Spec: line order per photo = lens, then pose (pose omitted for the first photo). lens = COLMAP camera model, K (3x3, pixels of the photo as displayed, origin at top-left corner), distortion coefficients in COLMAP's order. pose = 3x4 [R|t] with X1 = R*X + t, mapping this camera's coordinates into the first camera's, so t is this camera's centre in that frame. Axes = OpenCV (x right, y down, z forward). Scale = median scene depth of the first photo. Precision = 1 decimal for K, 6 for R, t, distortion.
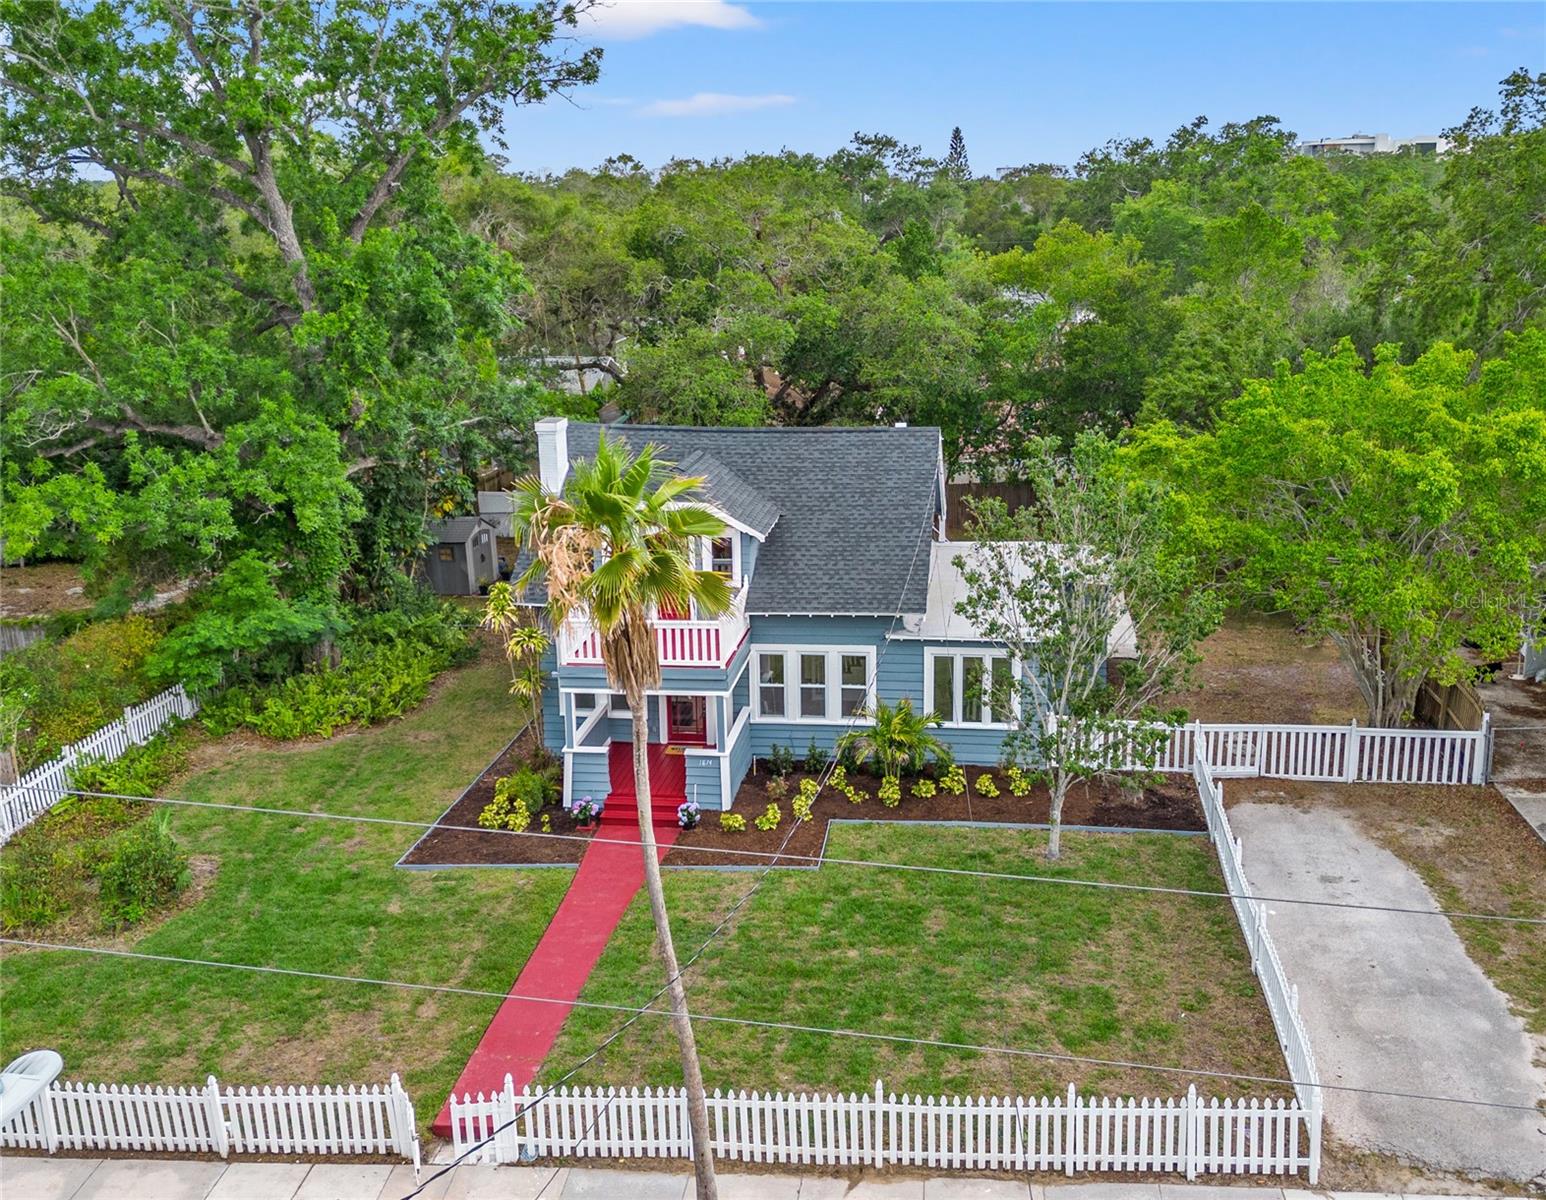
lens RADIAL K [[1605.7, 0, 783.1], [0, 1605.7, 593.9], [0, 0, 1]] dist [0.052315, 0.000000]
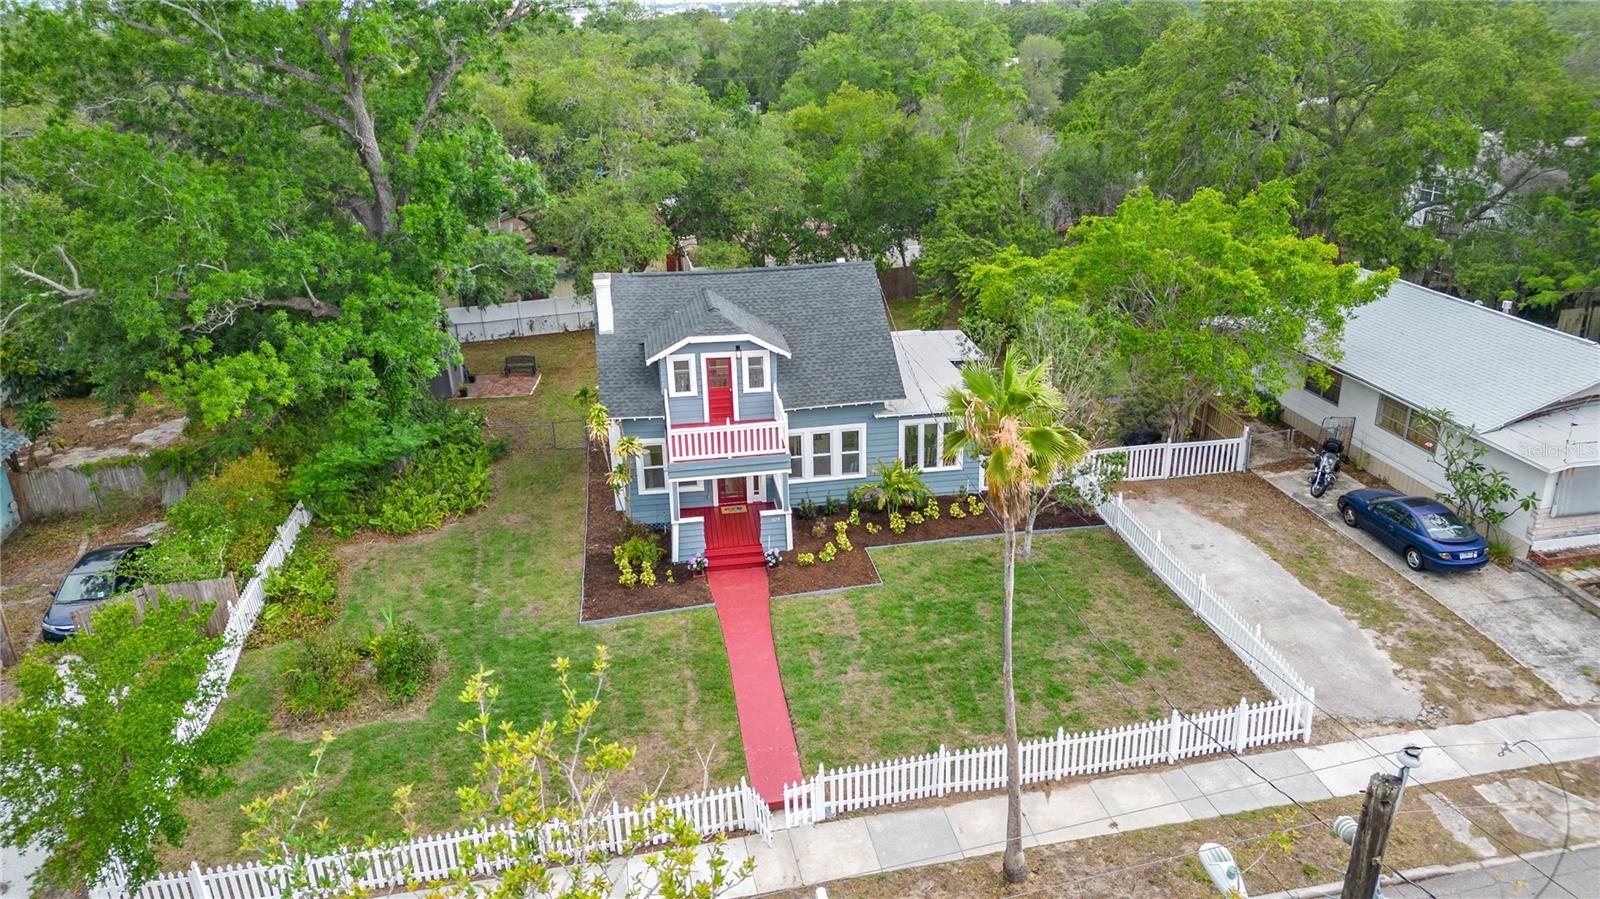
lens RADIAL K [[1188.5, 0, 787.6], [0, 1188.5, 463.4], [0, 0, 1]] dist [0.060525, -0.023707]
pose [[0.959696, -0.112267, 0.257644, -0.298806], [0.081218, 0.988421, 0.128173, -0.076657], [-0.269050, -0.102081, 0.957701, -0.002988]]
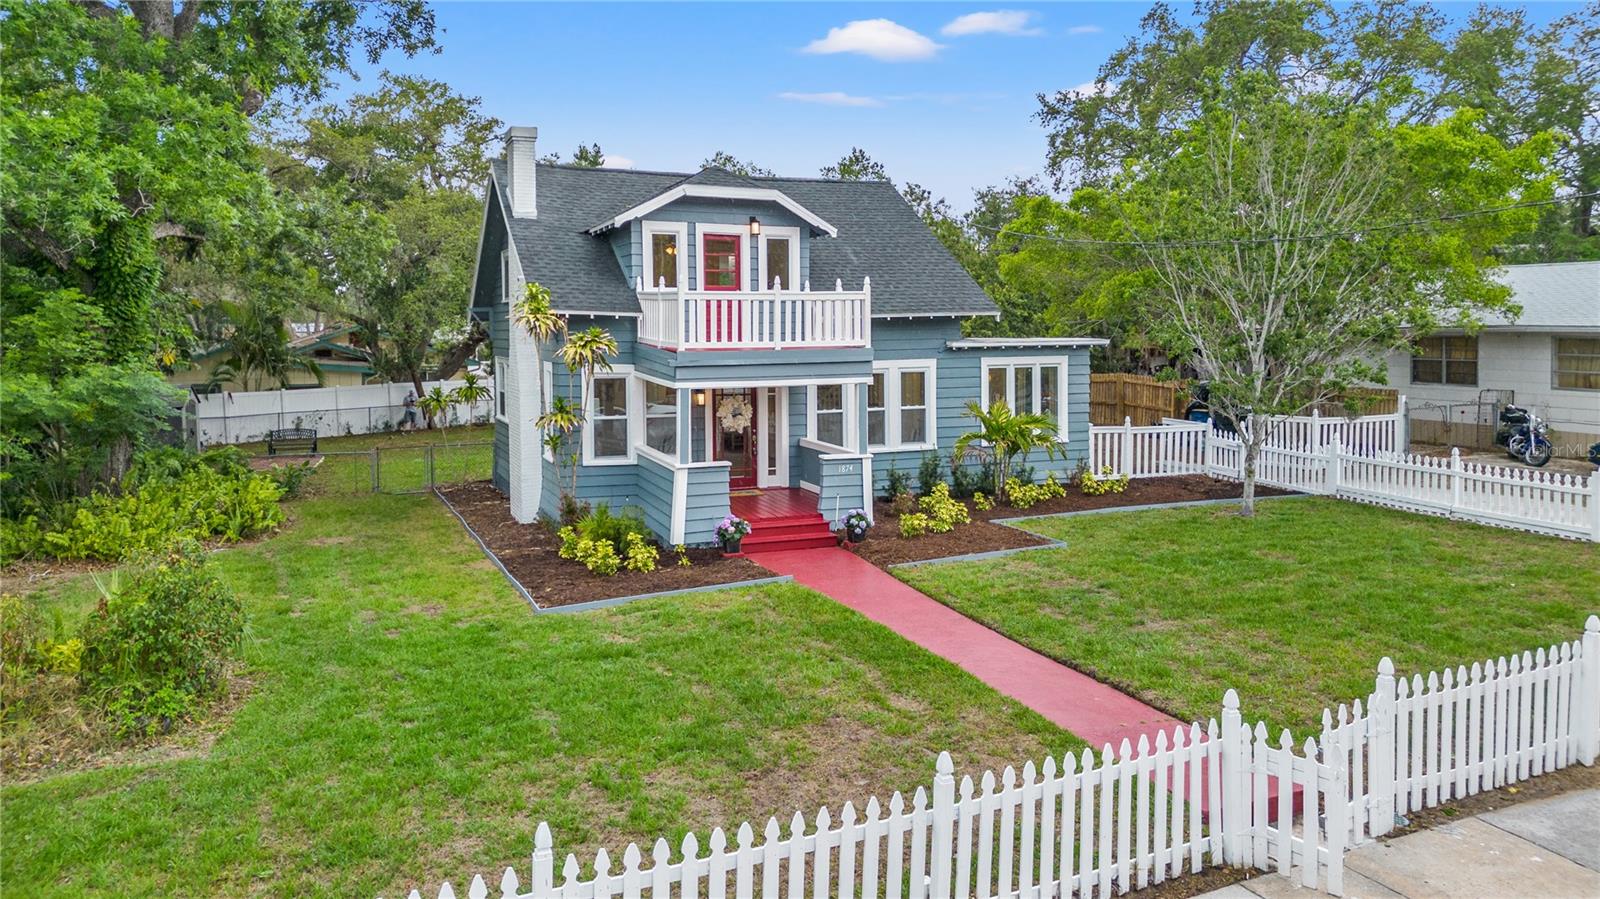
lens RADIAL K [[1188.5, 0, 796.1], [0, 1188.5, 393.0], [0, 0, 1]] dist [0.060525, -0.023707]
pose [[0.859720, -0.011176, 0.510644, -0.377776], [0.118707, 0.976757, -0.178477, 0.171004], [-0.496781, 0.214057, 0.841064, 0.483472]]
